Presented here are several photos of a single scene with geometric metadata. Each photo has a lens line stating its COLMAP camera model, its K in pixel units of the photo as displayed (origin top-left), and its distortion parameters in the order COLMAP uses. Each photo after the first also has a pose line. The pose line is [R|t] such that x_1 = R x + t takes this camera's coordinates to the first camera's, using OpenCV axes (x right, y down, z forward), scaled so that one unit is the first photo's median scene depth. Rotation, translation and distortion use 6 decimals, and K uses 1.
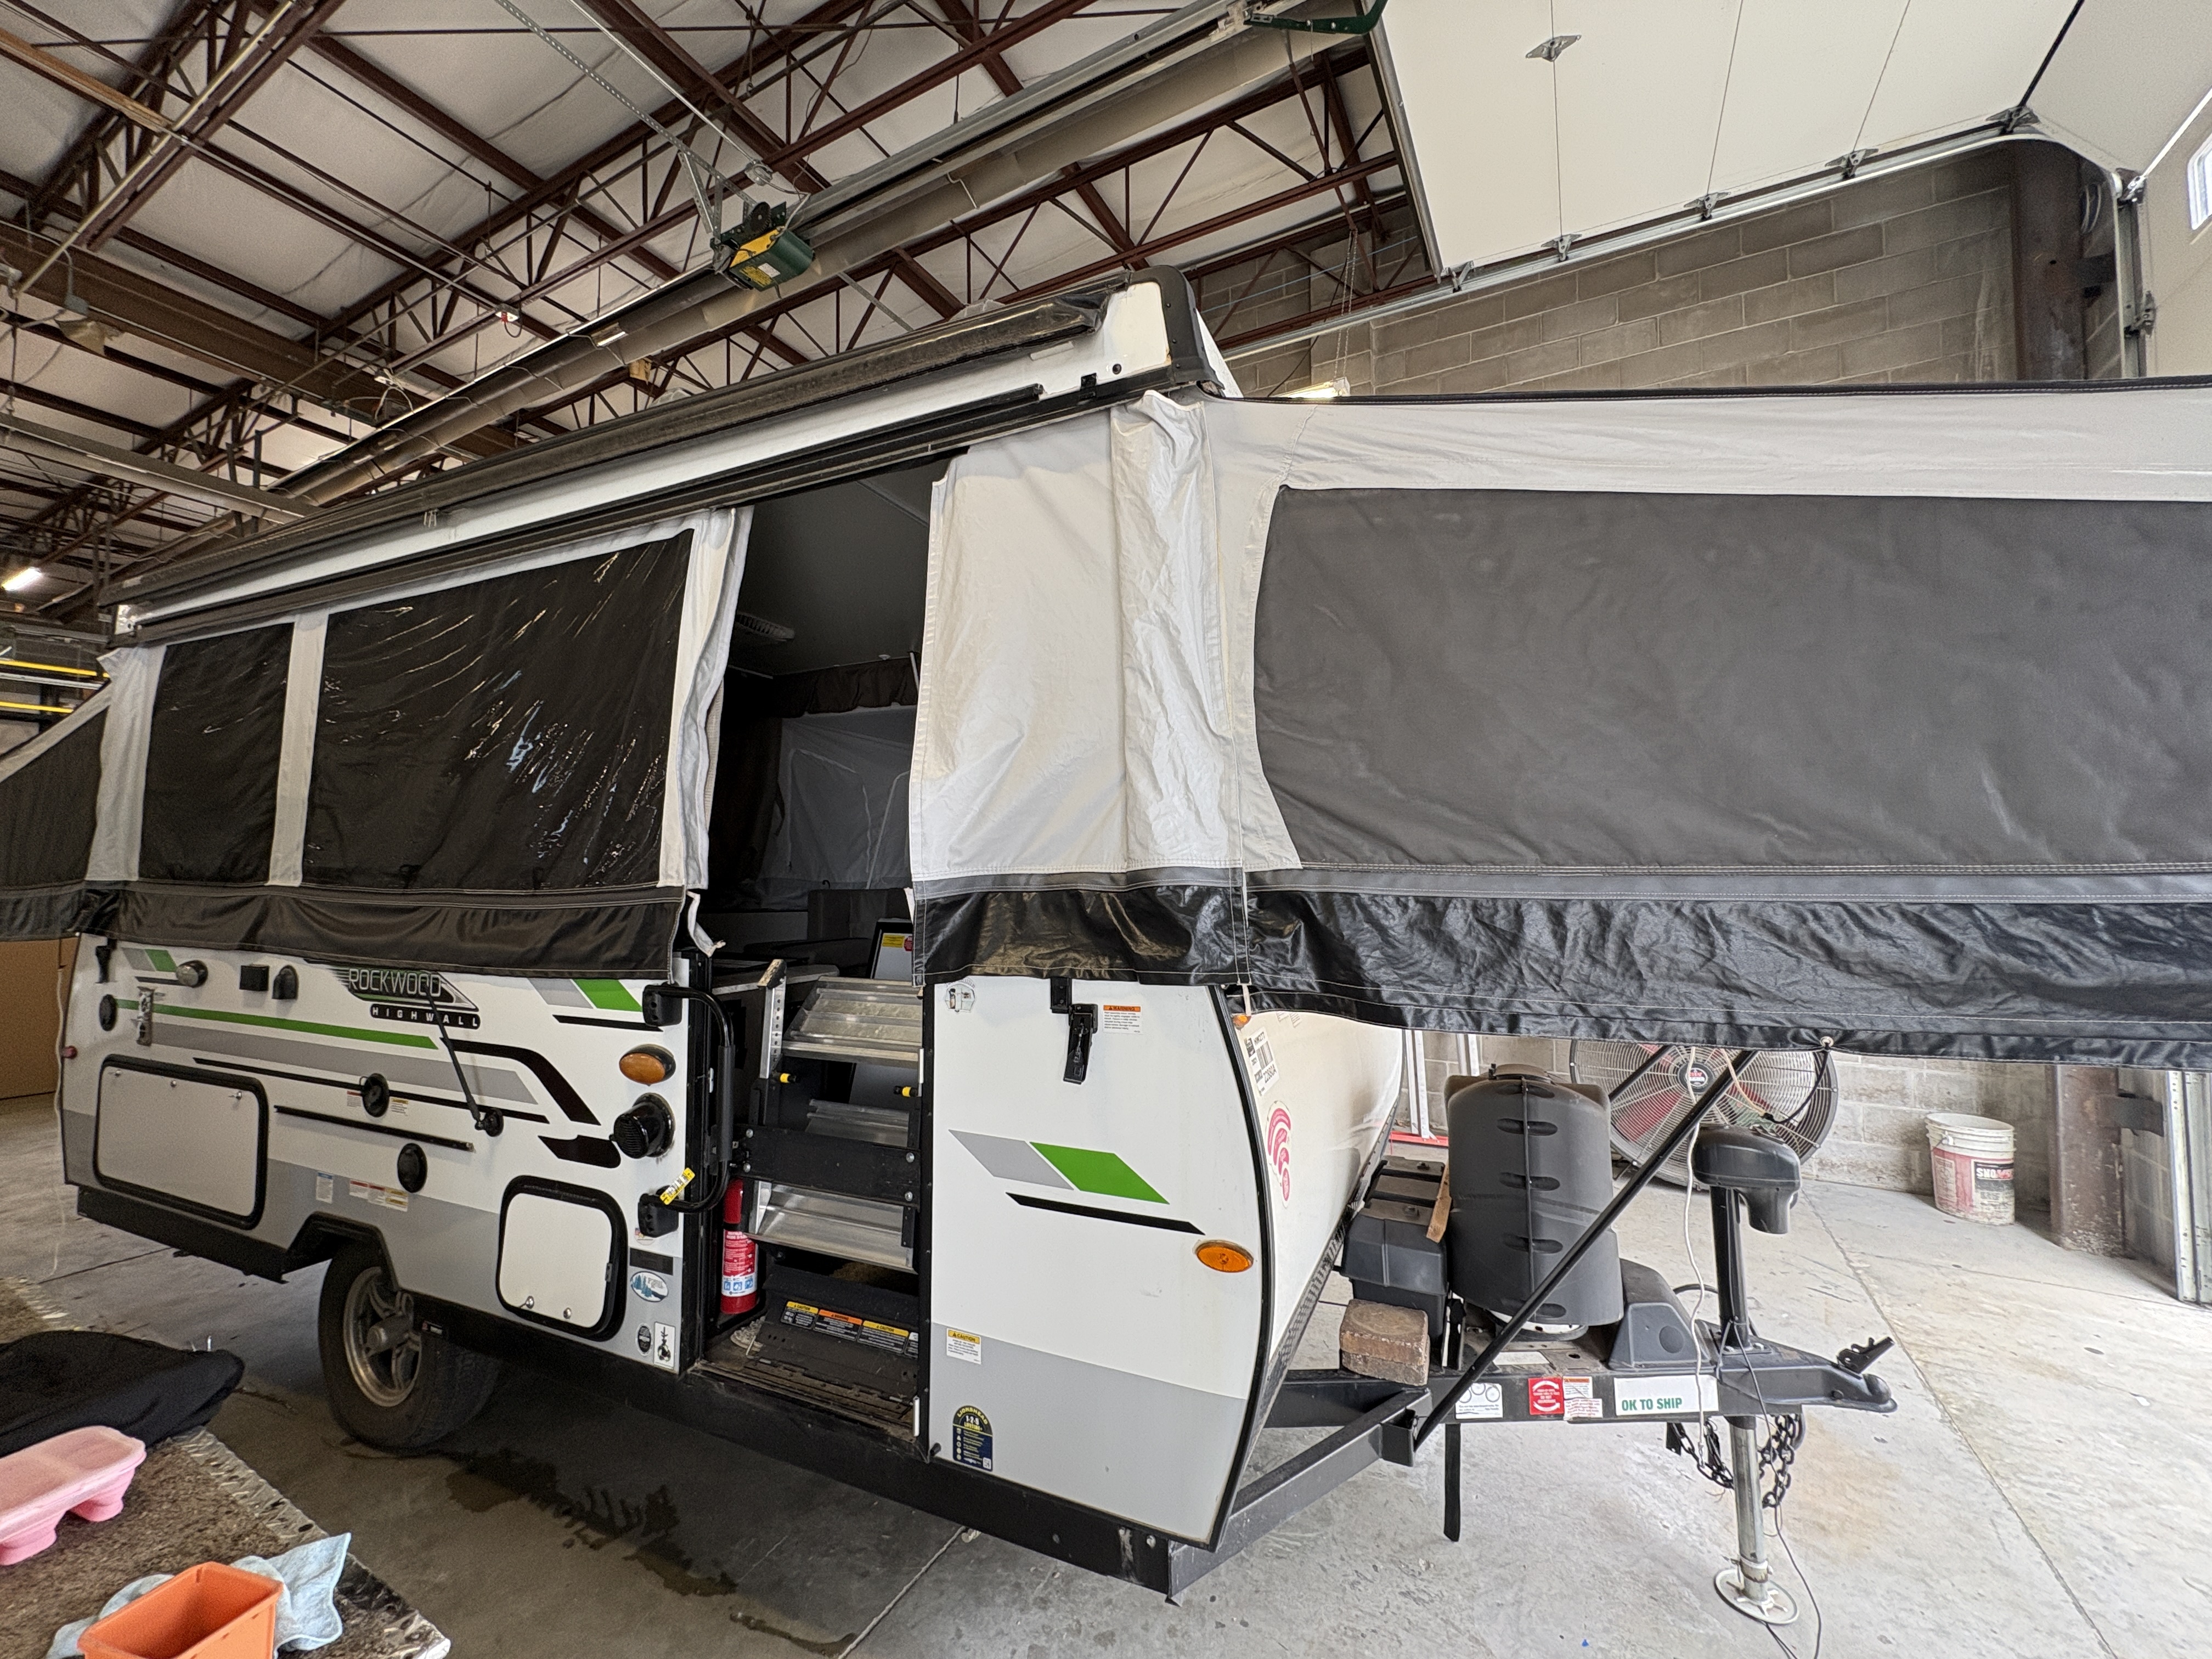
lens RADIAL K [[878.2, 0, 1117.6], [0, 878.2, 830.4], [0, 0, 1]] dist [-0.002592, 0.000013]
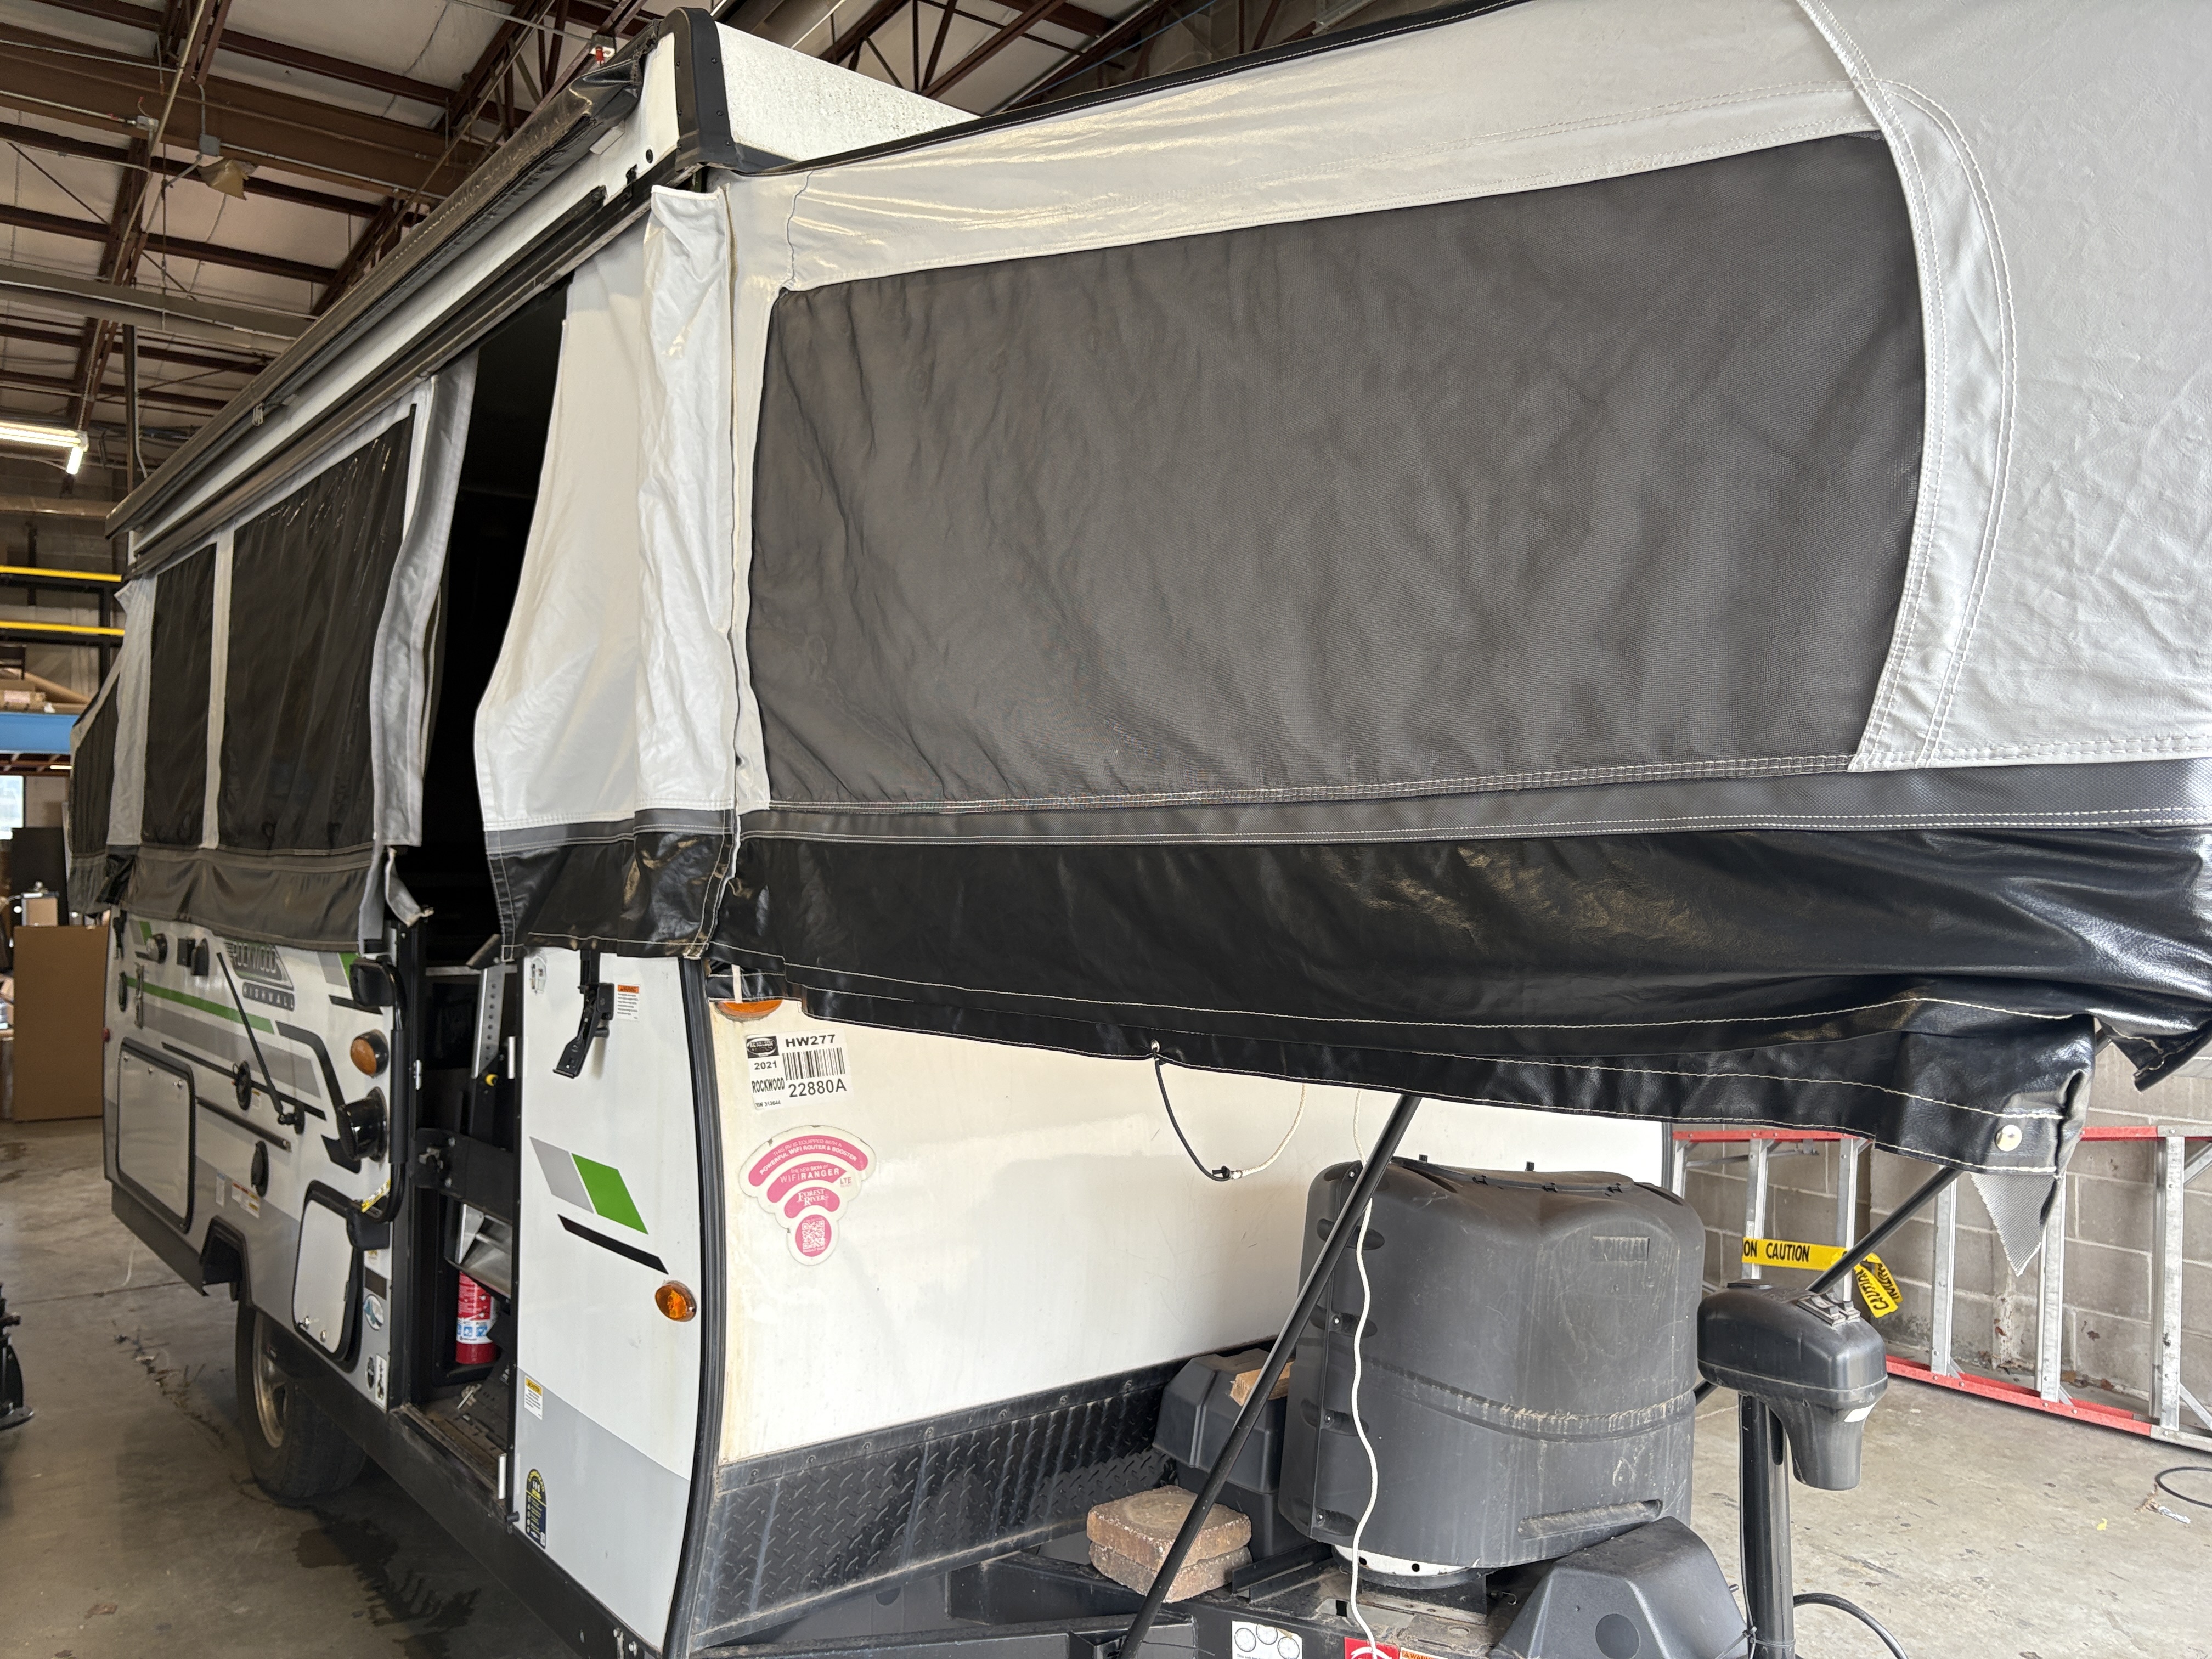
lens RADIAL K [[1683.5, 0, 1101.0], [0, 1683.5, 827.7], [0, 0, 1]] dist [0.030216, -0.026113]
pose [[0.886627, -0.004354, -0.462466, 0.855674], [0.019112, 0.999446, 0.027231, 0.019190], [0.462091, -0.032982, 0.886219, -0.114747]]
